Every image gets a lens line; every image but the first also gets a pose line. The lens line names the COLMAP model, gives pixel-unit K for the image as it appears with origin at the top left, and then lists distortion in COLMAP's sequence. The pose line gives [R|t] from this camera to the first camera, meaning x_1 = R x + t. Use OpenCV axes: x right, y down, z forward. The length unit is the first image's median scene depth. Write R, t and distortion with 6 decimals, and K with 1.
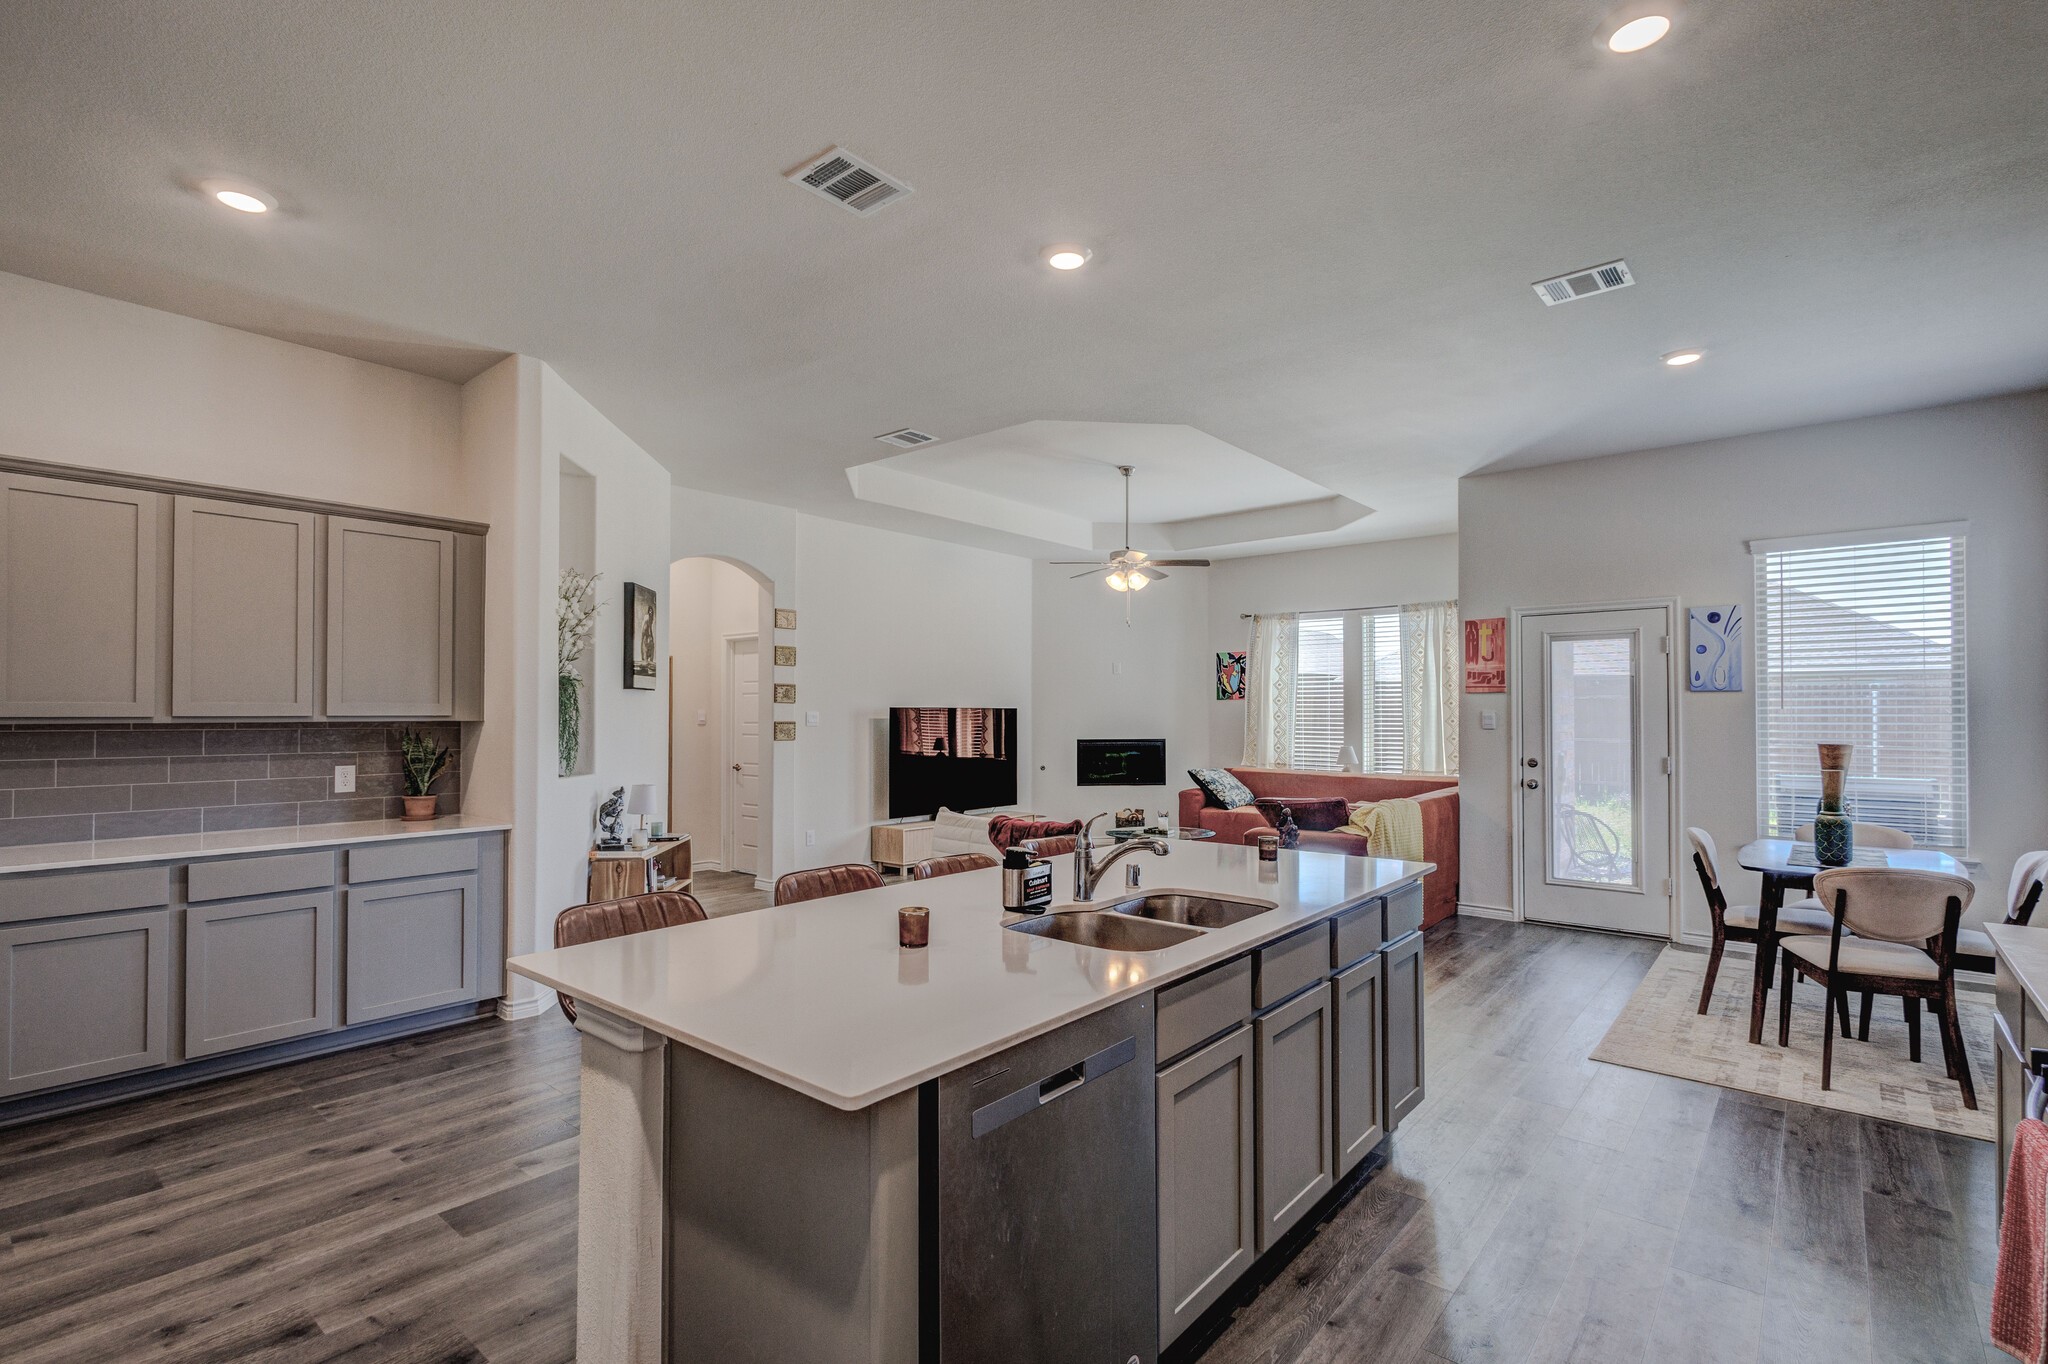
lens RADIAL K [[949.1, 0, 1030.2], [0, 949.1, 696.2], [0, 0, 1]] dist [0.014226, -0.005331]
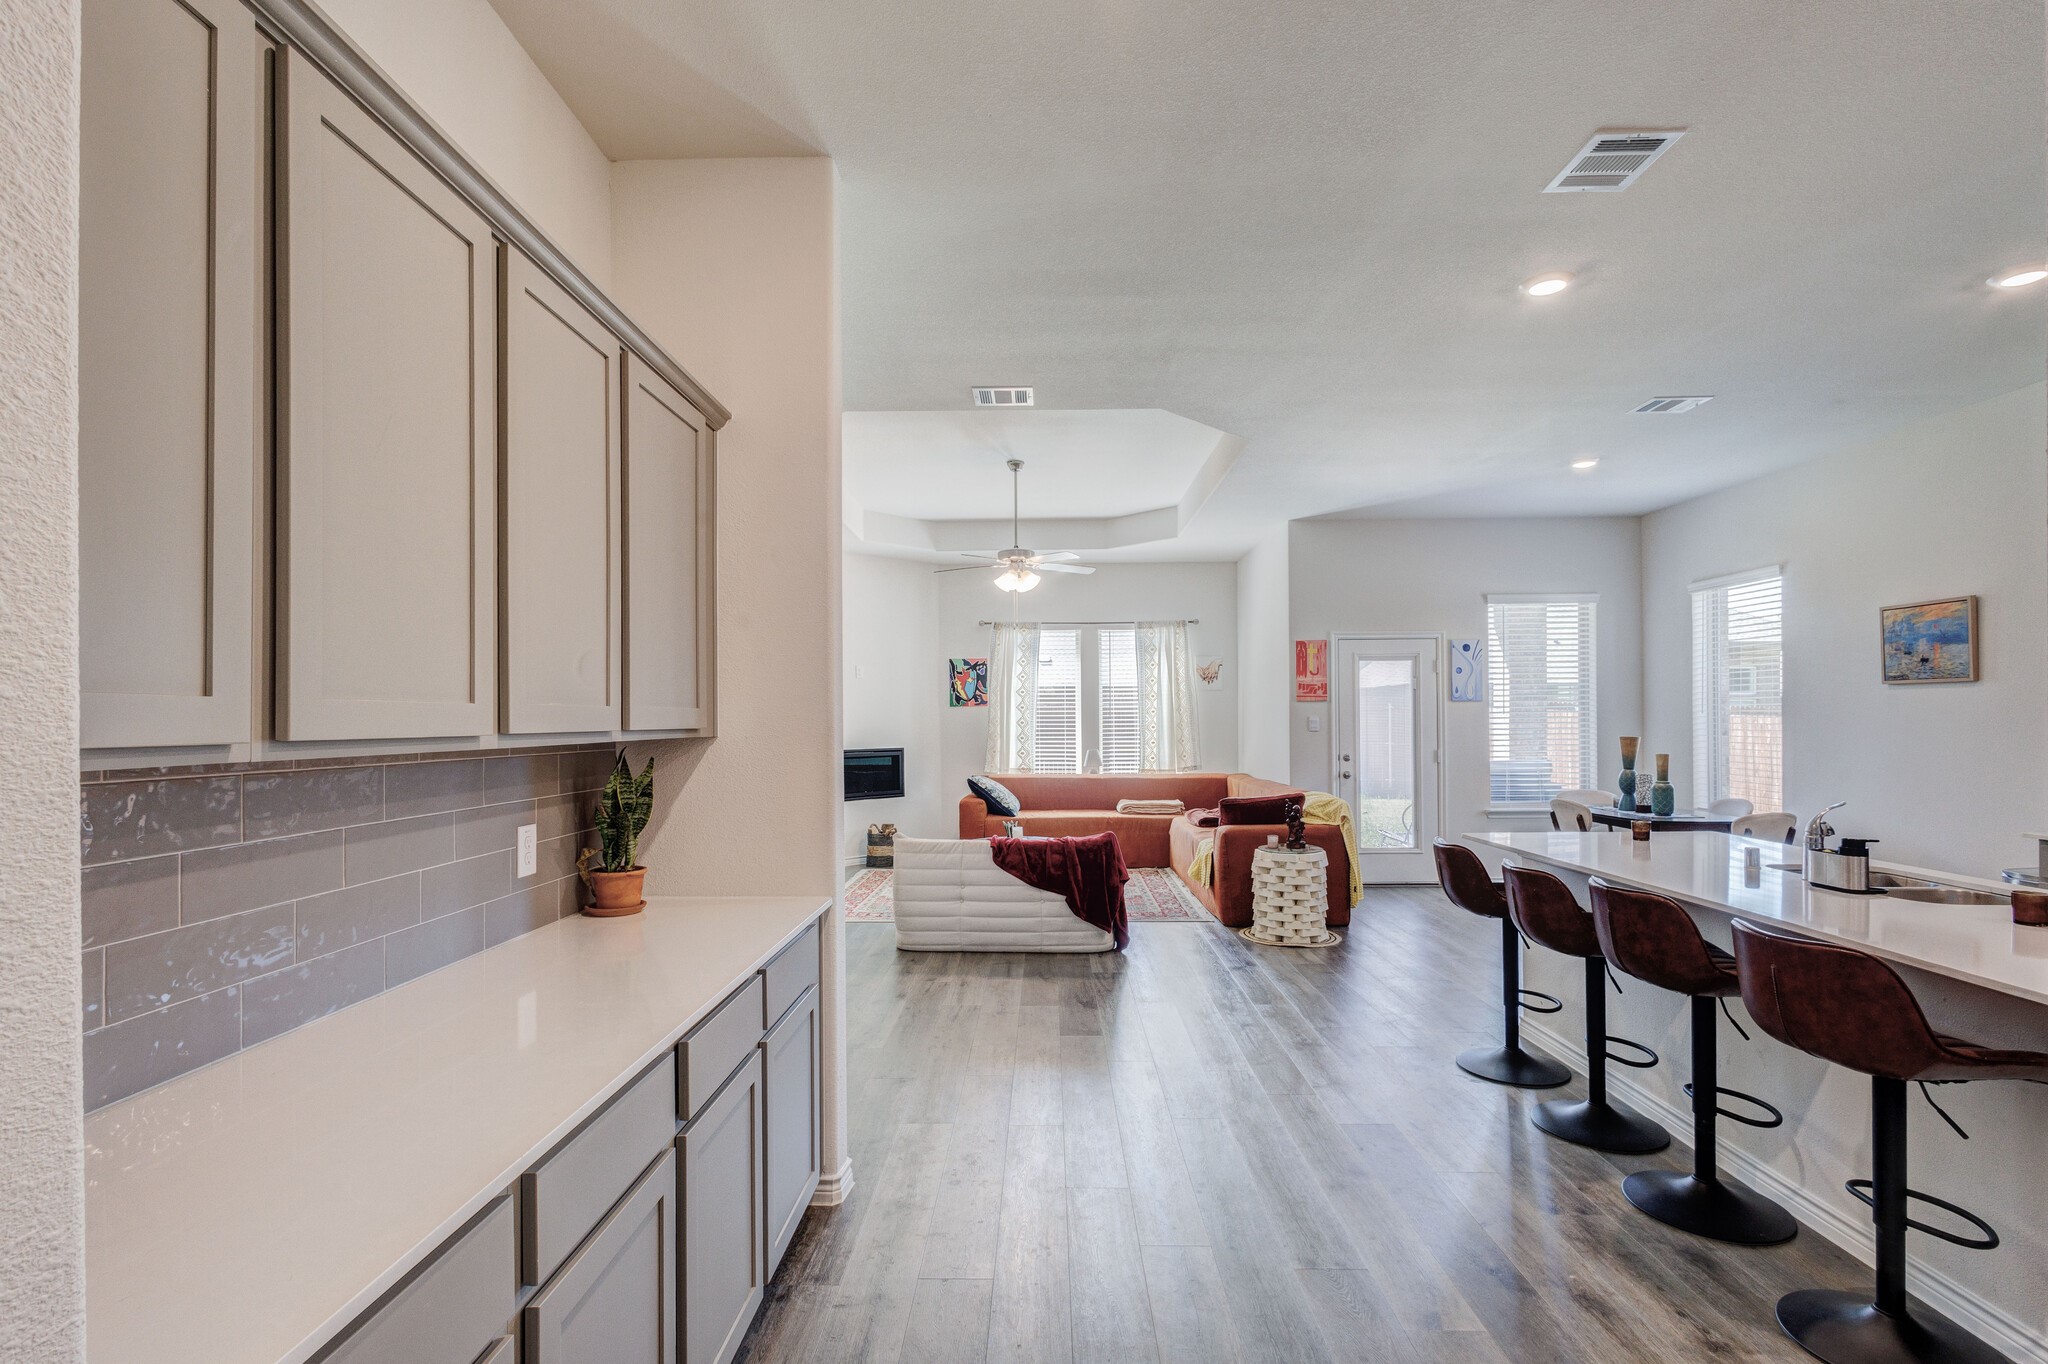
lens RADIAL K [[949.1, 0, 1030.6], [0, 949.1, 722.7], [0, 0, 1]] dist [0.014226, -0.005331]
pose [[0.776901, -0.009011, 0.629558, -0.577561], [-0.003805, 0.999812, 0.019006, 0.002152], [-0.629611, -0.017161, 0.776721, 0.293870]]
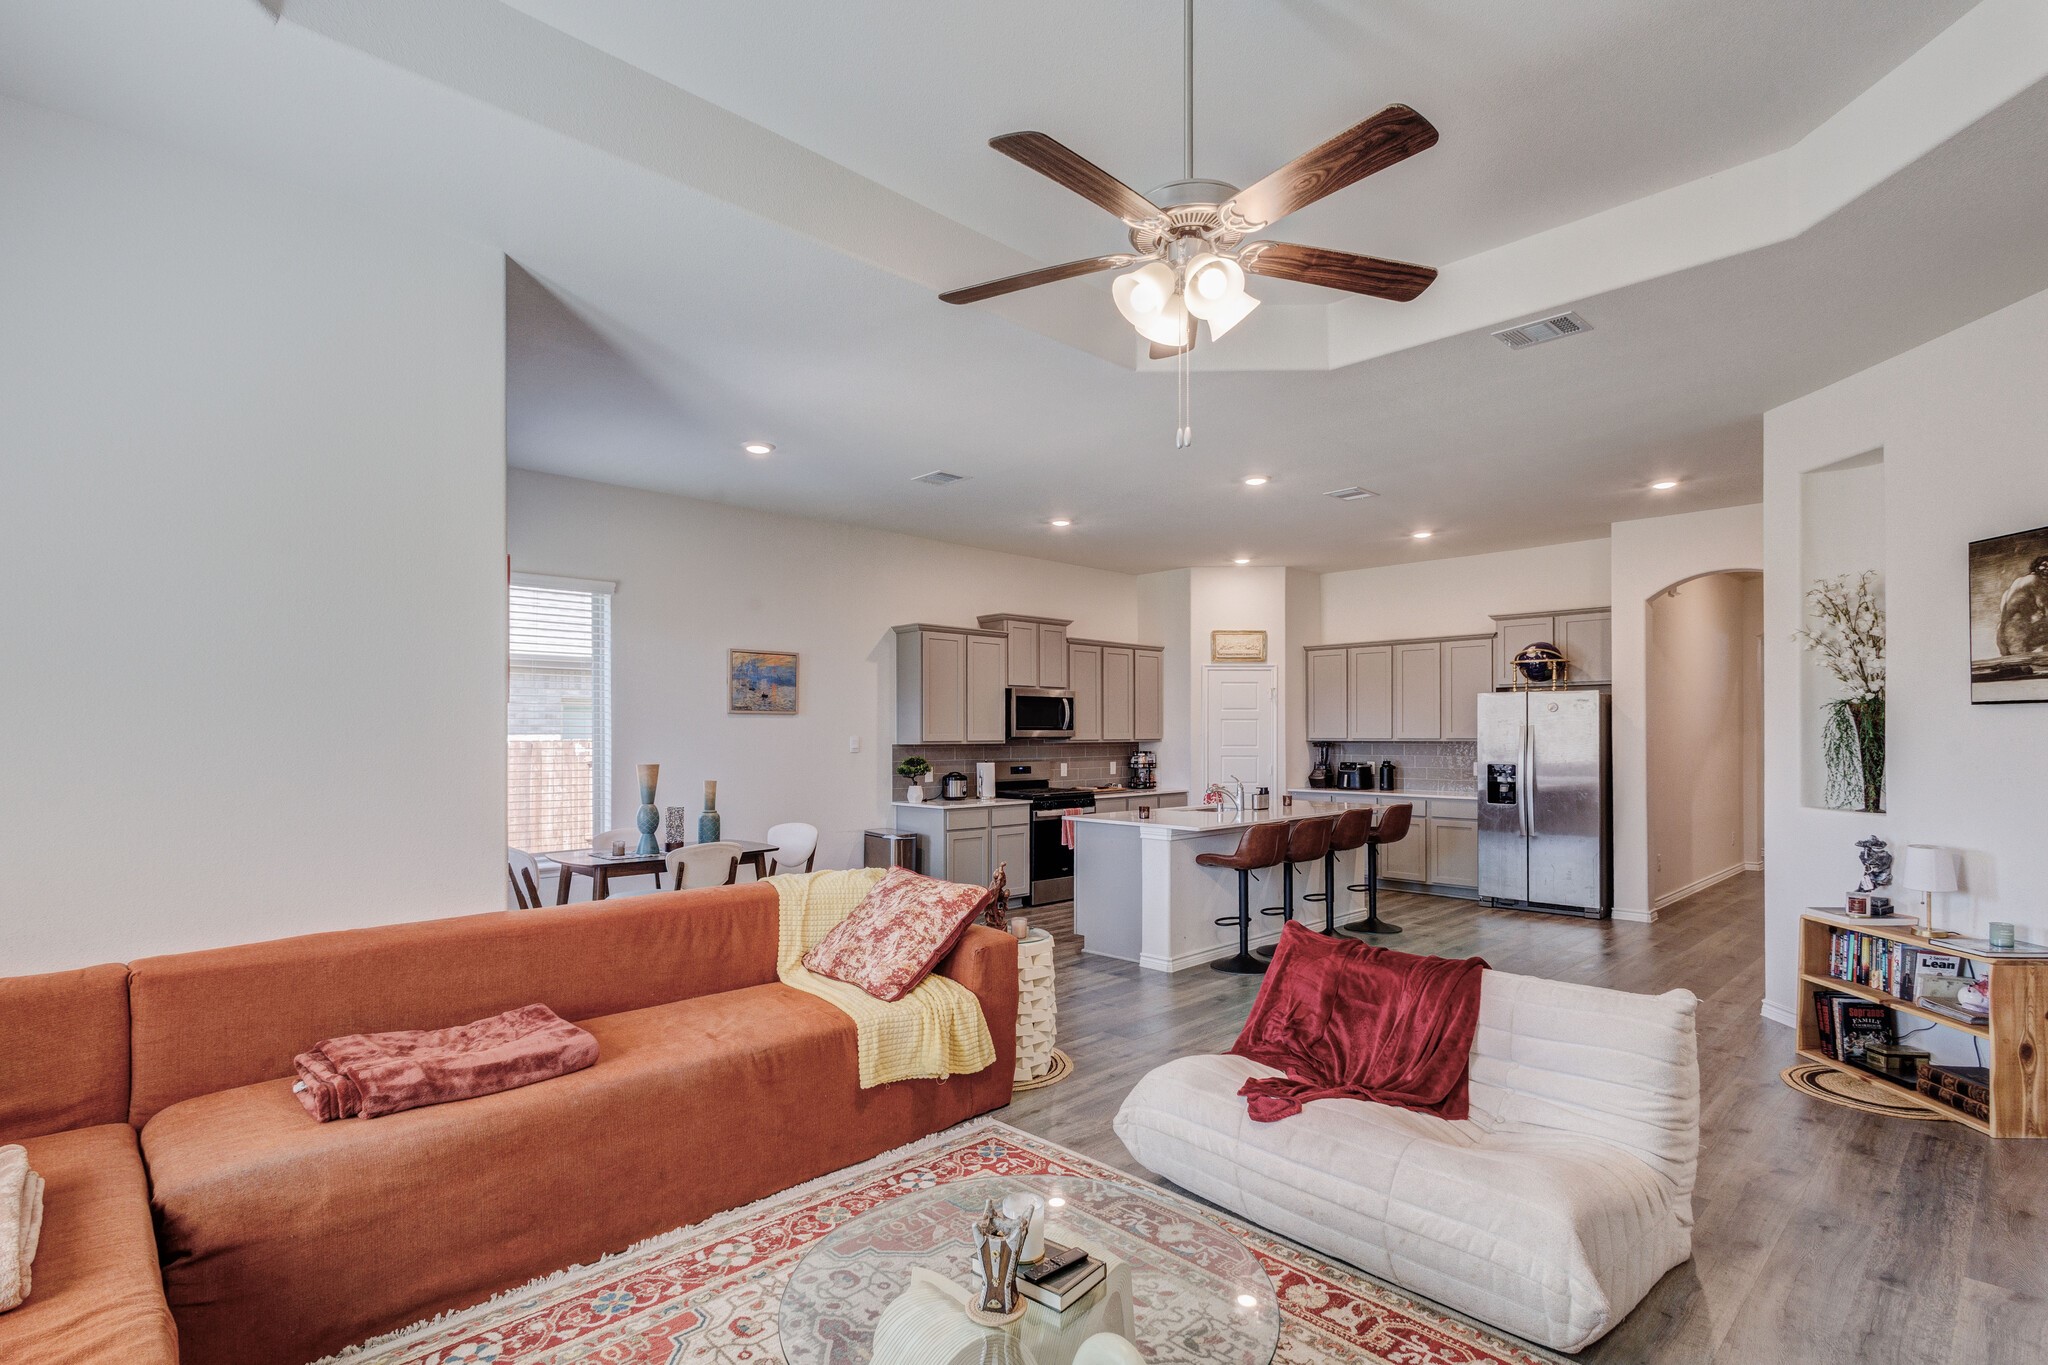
lens RADIAL K [[997.0, 0, 1045.0], [0, 997.0, 734.1], [0, 0, 1]] dist [-0.006380, 0.005165]
pose [[-0.995702, 0.000917, 0.092612, 0.138785], [-0.000694, 0.999849, -0.017363, 0.022514], [-0.092614, -0.017352, -0.995551, 1.543052]]
